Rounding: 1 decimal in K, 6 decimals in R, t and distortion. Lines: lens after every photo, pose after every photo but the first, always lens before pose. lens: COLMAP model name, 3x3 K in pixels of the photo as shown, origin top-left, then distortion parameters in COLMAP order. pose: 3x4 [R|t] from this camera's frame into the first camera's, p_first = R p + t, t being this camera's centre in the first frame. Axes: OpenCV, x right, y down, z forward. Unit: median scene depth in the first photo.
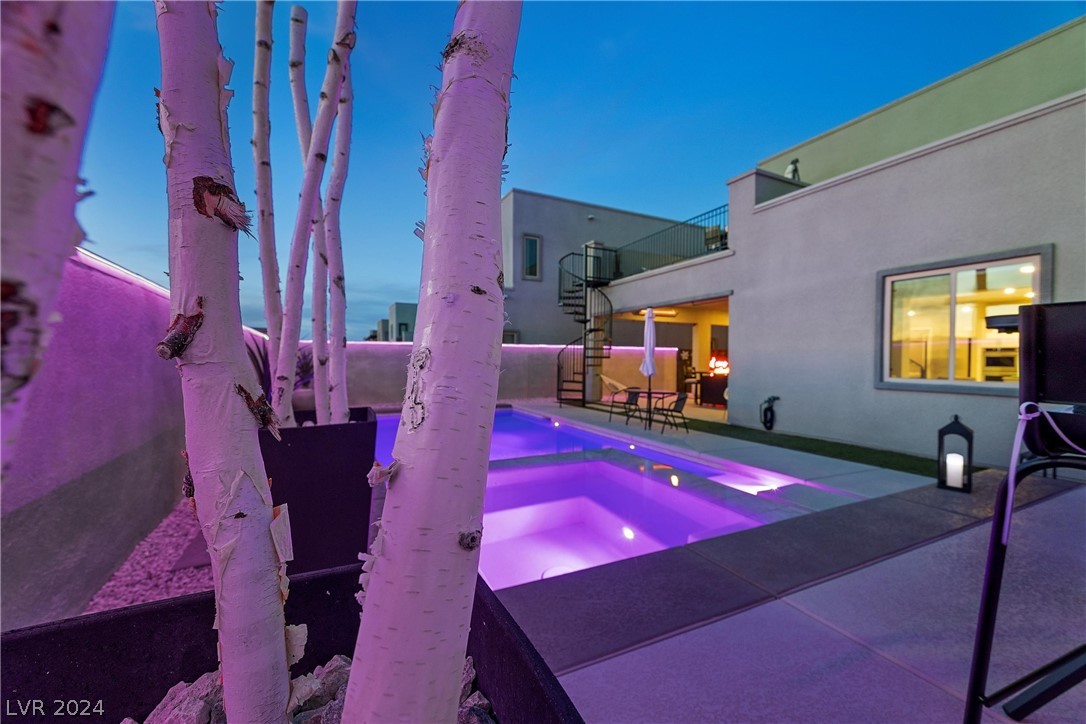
lens RADIAL K [[445.9, 0, 538.9], [0, 445.9, 362.5], [0, 0, 1]] dist [0.000717, -0.000154]
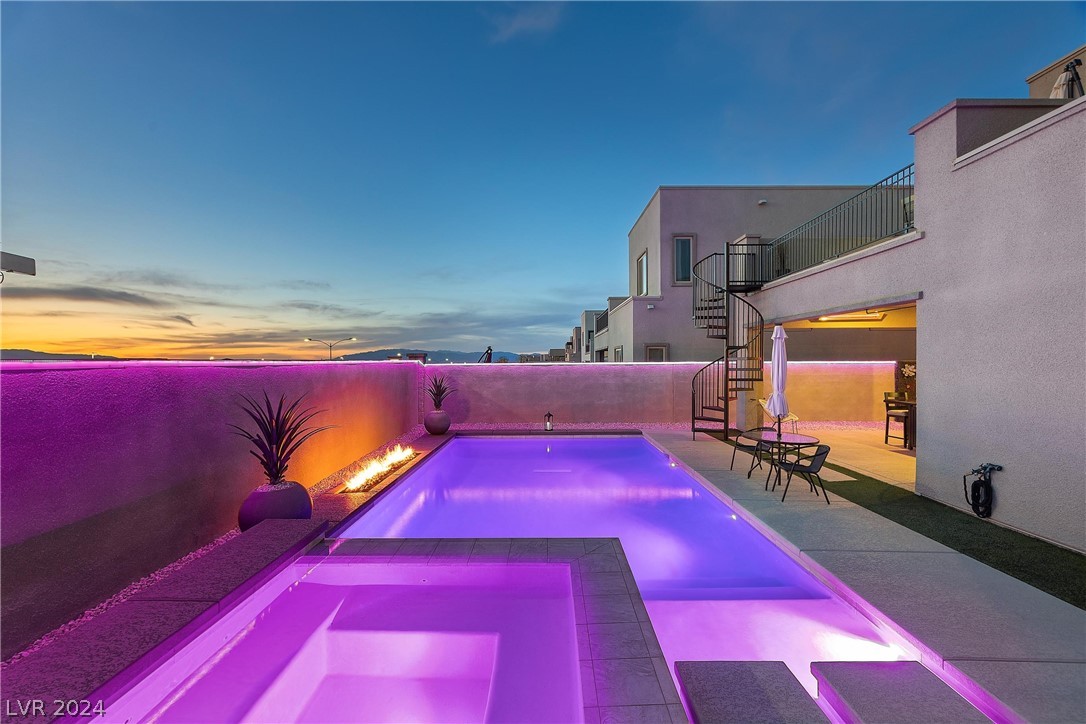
lens RADIAL K [[445.9, 0, 538.7], [0, 445.9, 361.2], [0, 0, 1]] dist [0.000717, -0.000154]
pose [[0.891425, -0.010148, -0.453055, 0.163811], [0.008495, 0.999948, -0.005684, -0.043827], [0.453089, 0.001219, 0.891465, 0.112074]]
